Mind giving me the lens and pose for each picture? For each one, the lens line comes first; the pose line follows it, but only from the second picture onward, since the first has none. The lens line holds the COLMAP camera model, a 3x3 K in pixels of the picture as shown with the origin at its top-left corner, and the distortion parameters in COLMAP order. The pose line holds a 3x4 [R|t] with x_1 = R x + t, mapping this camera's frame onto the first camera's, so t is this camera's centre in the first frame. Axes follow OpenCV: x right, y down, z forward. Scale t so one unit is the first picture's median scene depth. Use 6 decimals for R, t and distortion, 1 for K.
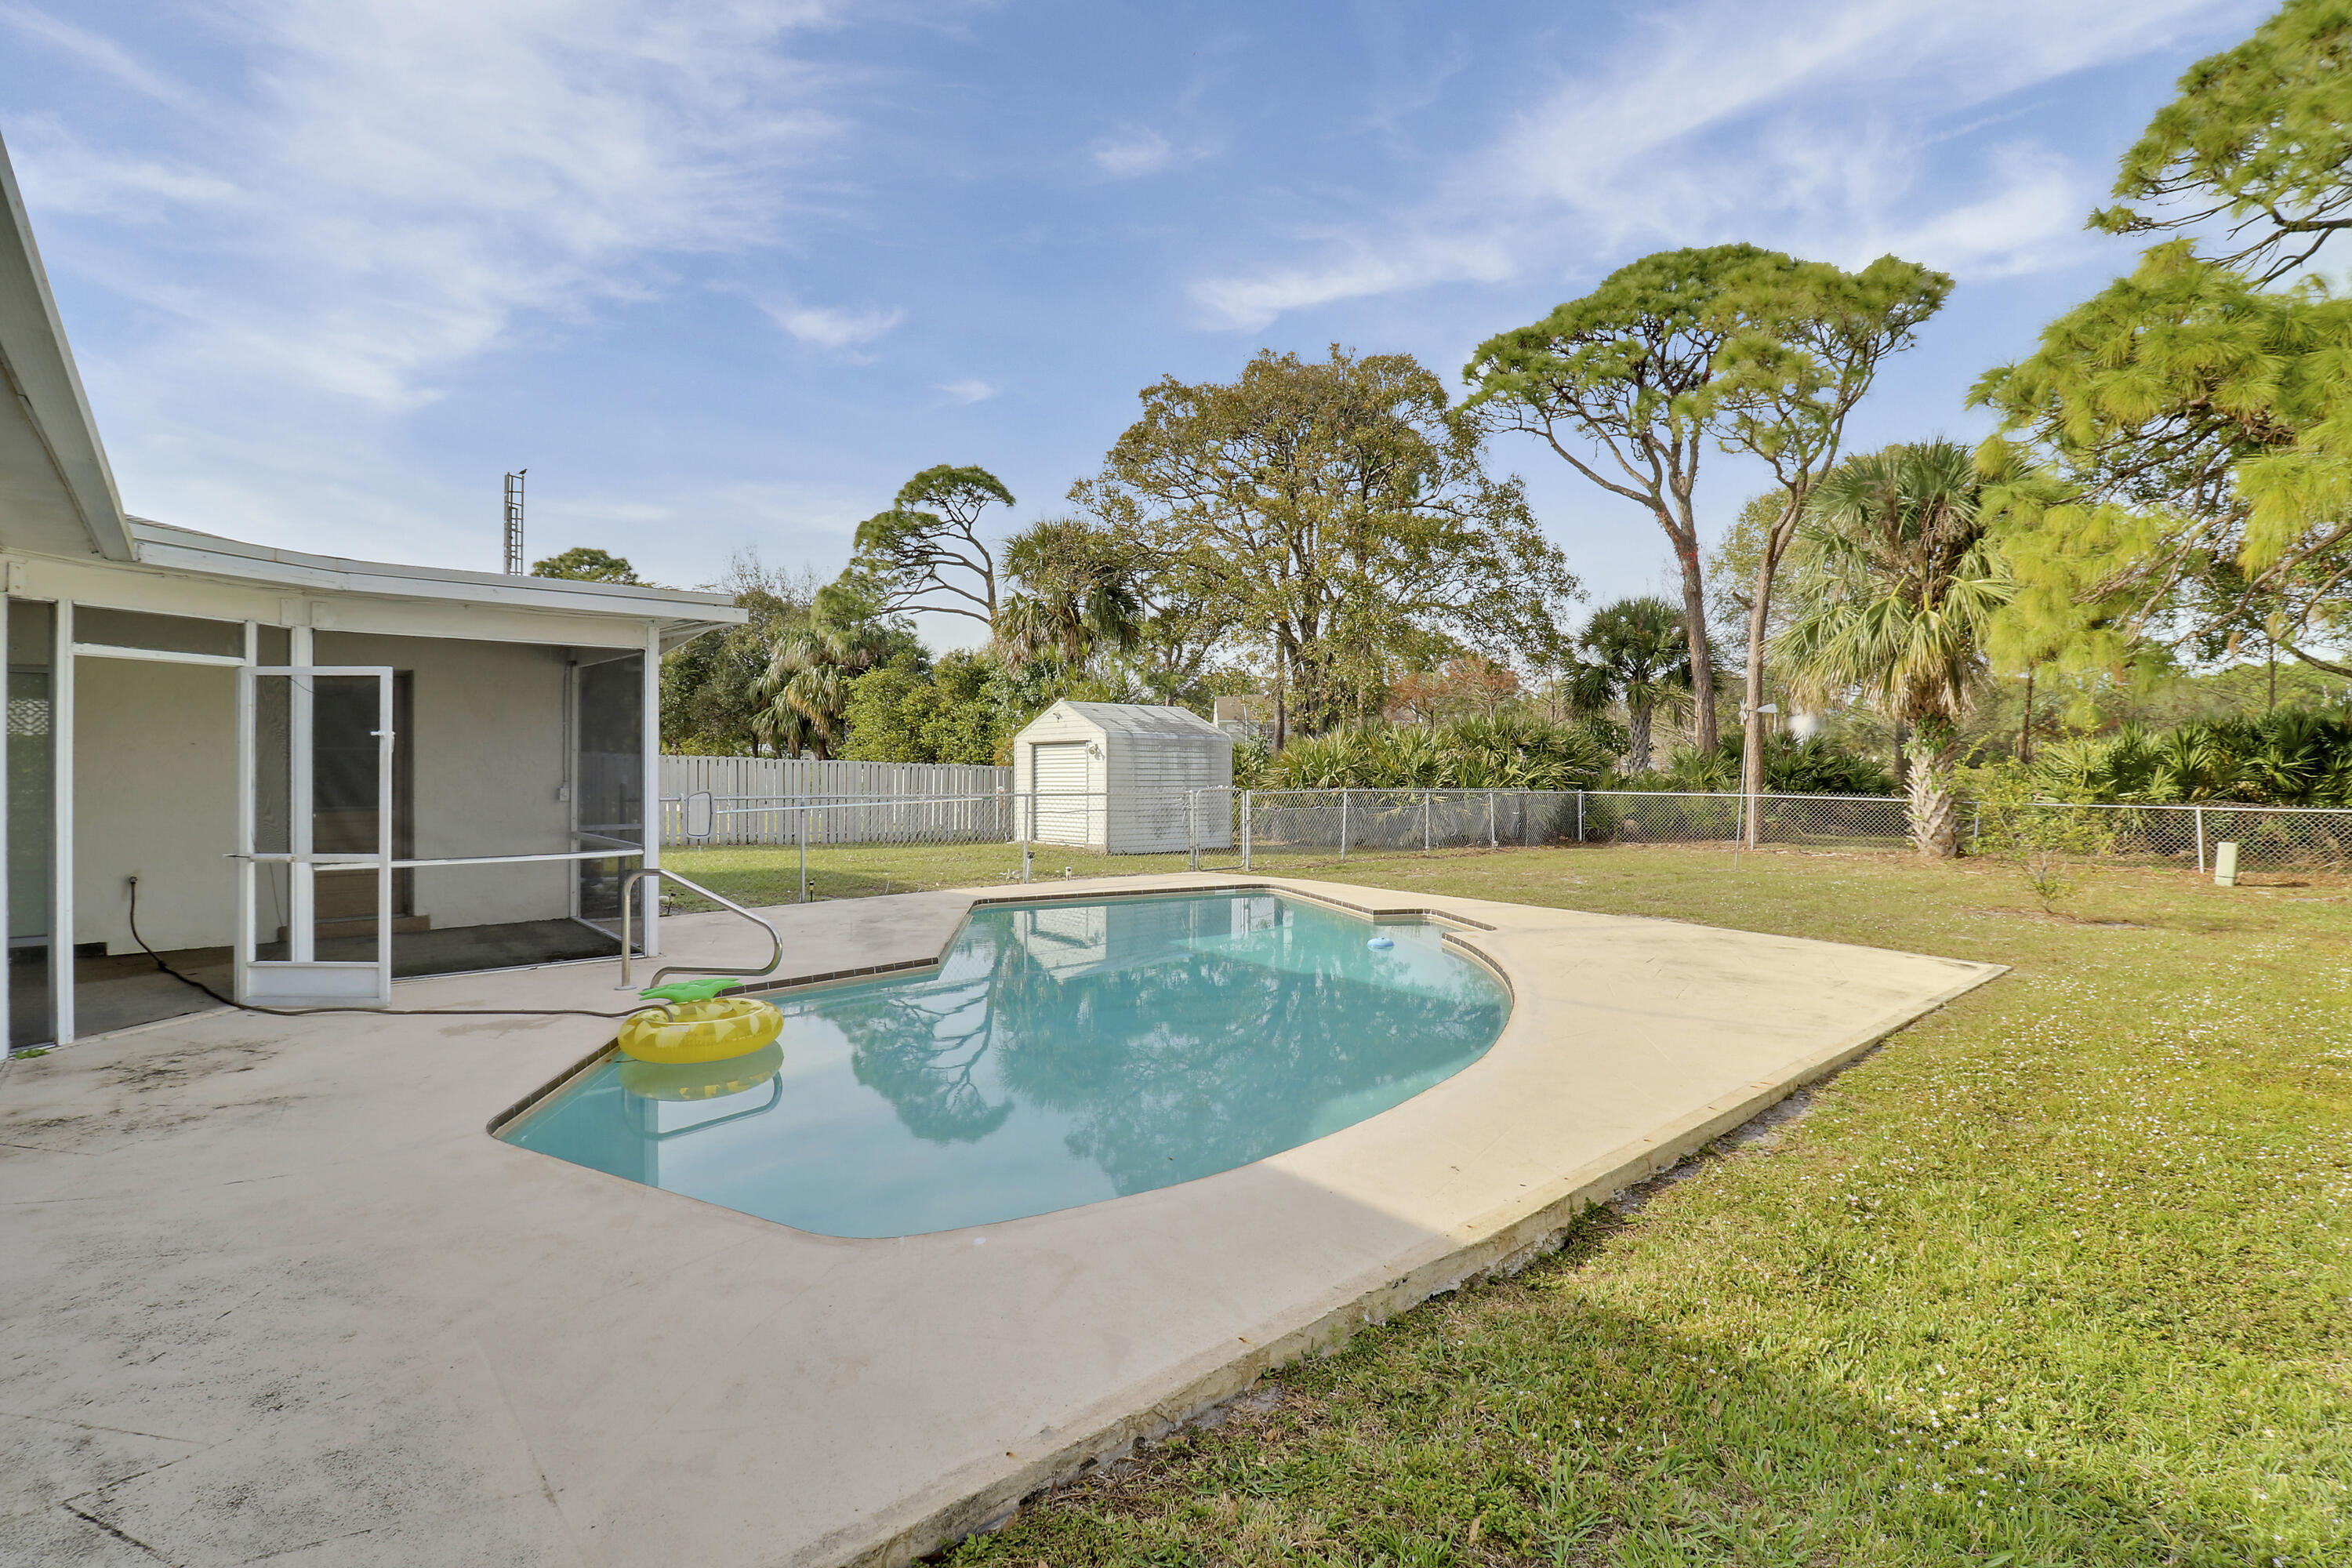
lens RADIAL K [[1112.2, 0, 1204.5], [0, 1112.2, 725.4], [0, 0, 1]] dist [0.006004, -0.013460]
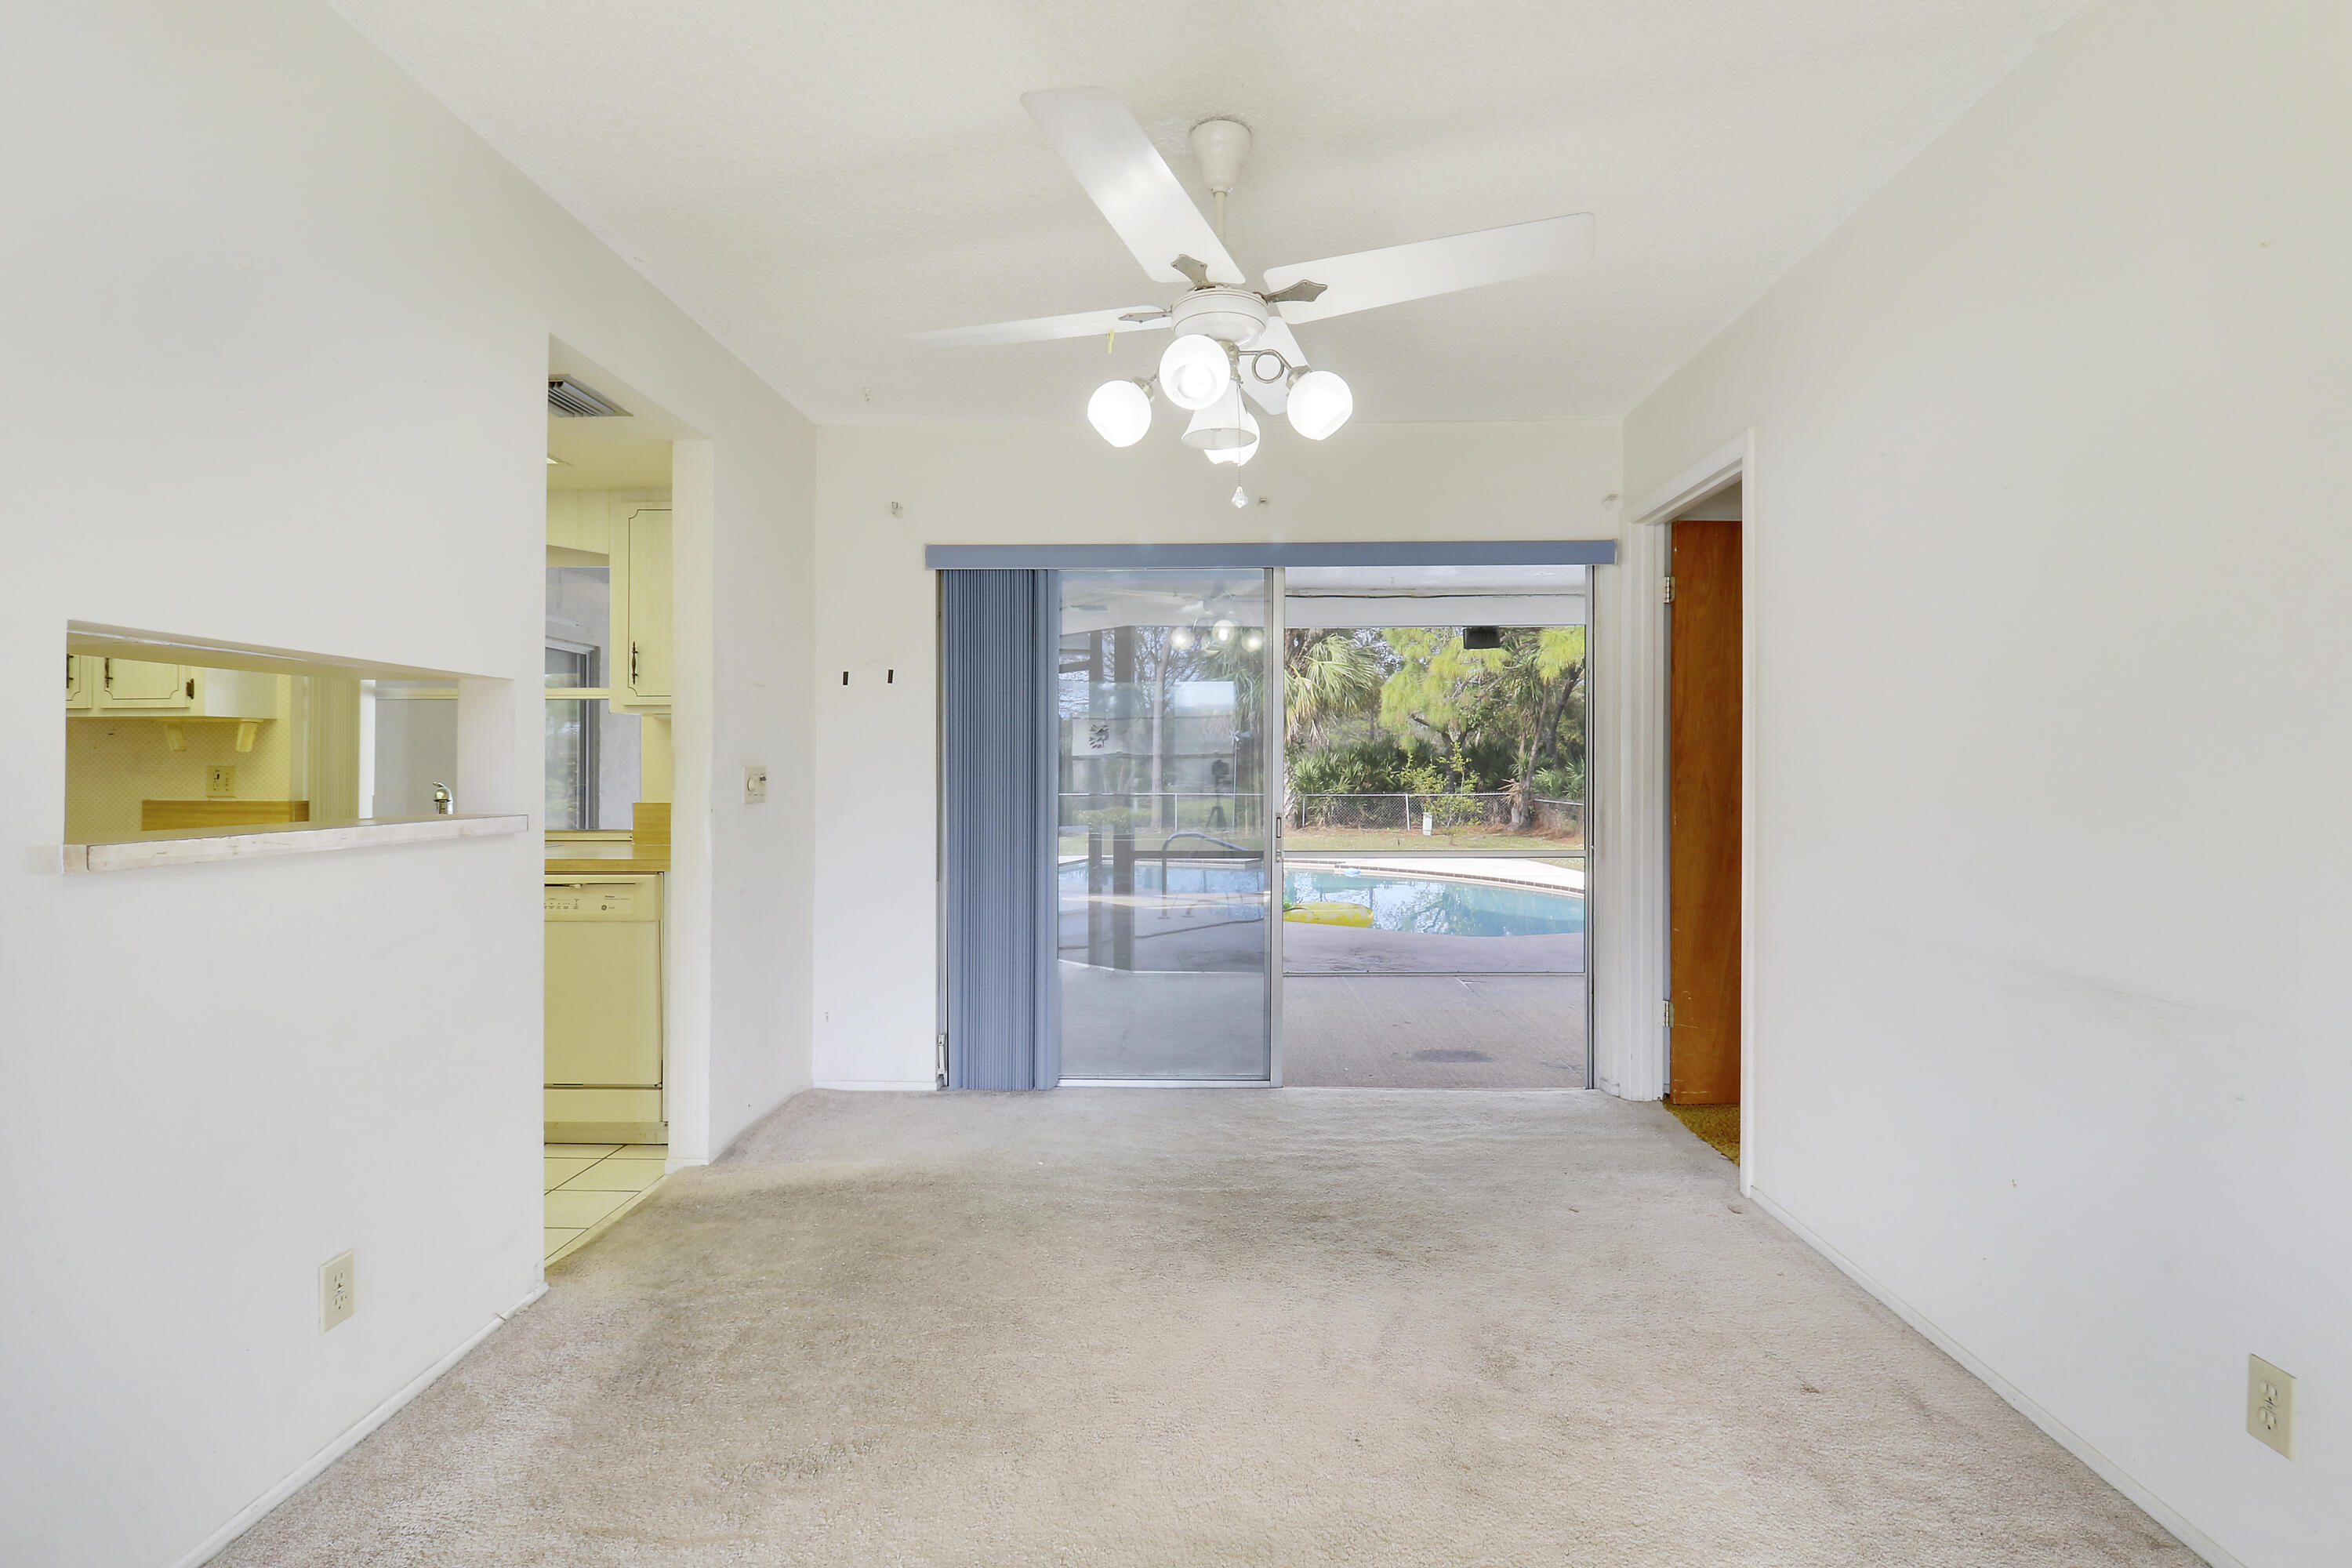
lens RADIAL K [[1112.2, 0, 1190.8], [0, 1112.2, 771.4], [0, 0, 1]] dist [0.006004, -0.013460]
pose [[0.680568, 0.003645, 0.732676, -0.510512], [-0.023401, 0.999586, 0.016763, 0.008808], [-0.732311, -0.028554, 0.680371, 0.000243]]
